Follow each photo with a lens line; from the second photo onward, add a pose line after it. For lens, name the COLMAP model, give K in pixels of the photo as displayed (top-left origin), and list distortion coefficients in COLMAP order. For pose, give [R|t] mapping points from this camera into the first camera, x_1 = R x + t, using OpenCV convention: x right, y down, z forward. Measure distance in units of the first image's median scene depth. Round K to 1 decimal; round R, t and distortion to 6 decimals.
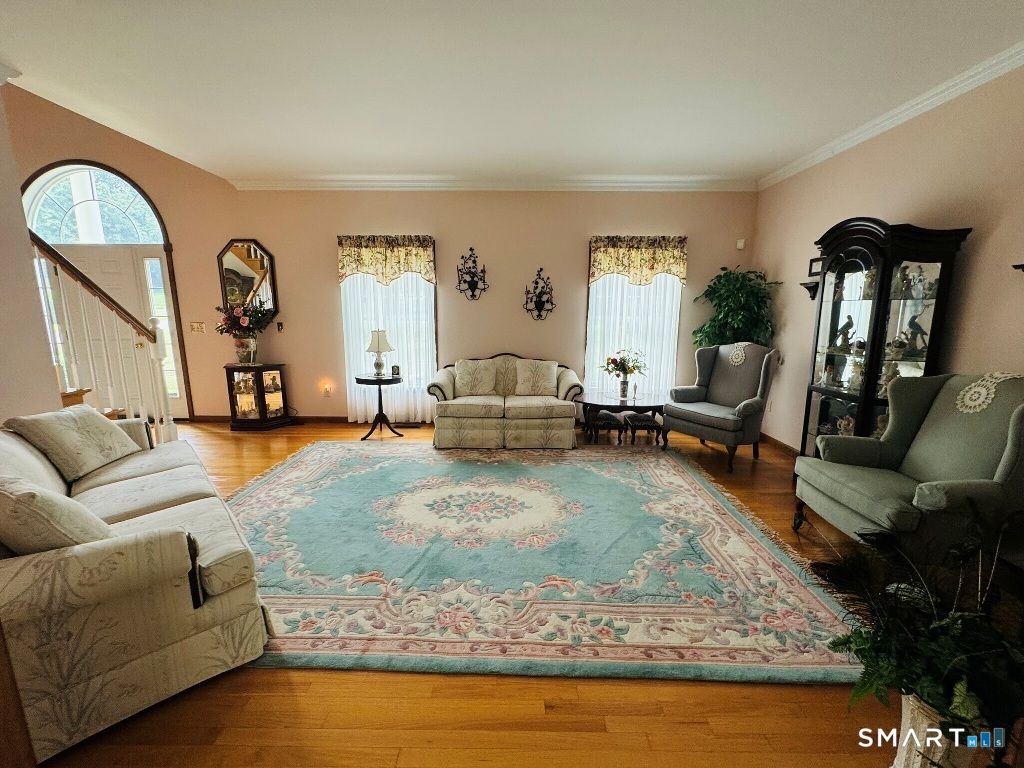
lens RADIAL K [[412.7, 0, 512.9], [0, 412.7, 382.6], [0, 0, 1]] dist [-0.000646, -0.000160]
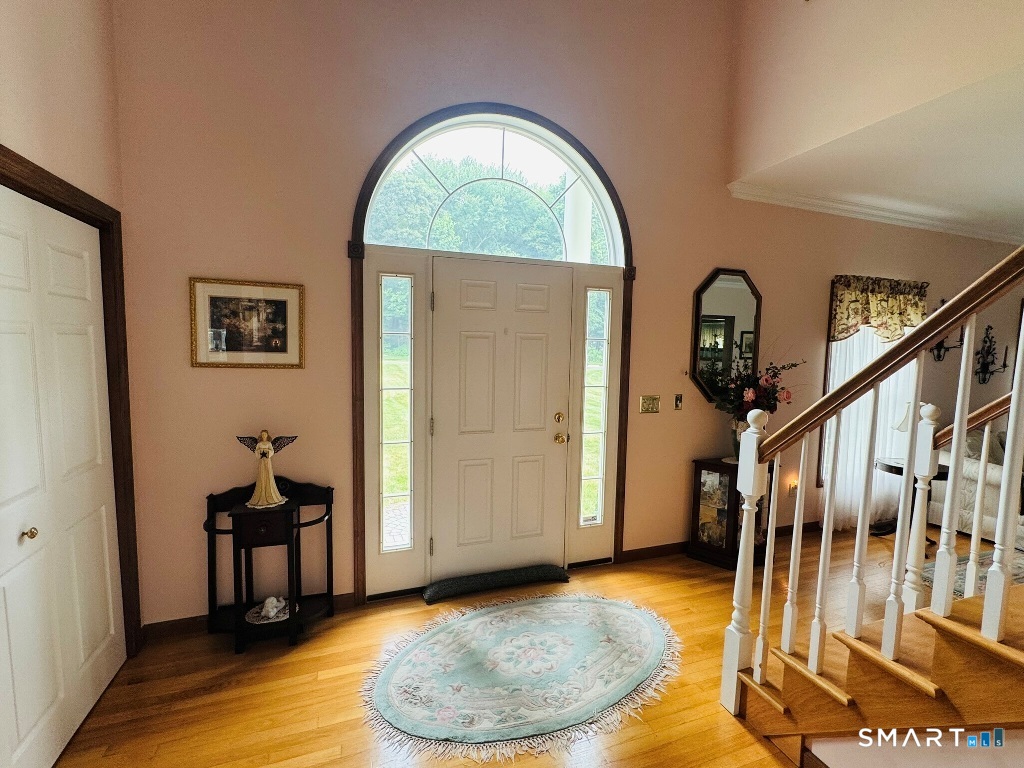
lens RADIAL K [[466.4, 0, 513.1], [0, 466.4, 379.2], [0, 0, 1]] dist [-0.002666, -0.000109]
pose [[0.941263, -0.011445, 0.337480, -1.210741], [0.036802, 0.996949, -0.068836, -0.133806], [-0.335662, 0.077213, 0.938813, 0.427476]]
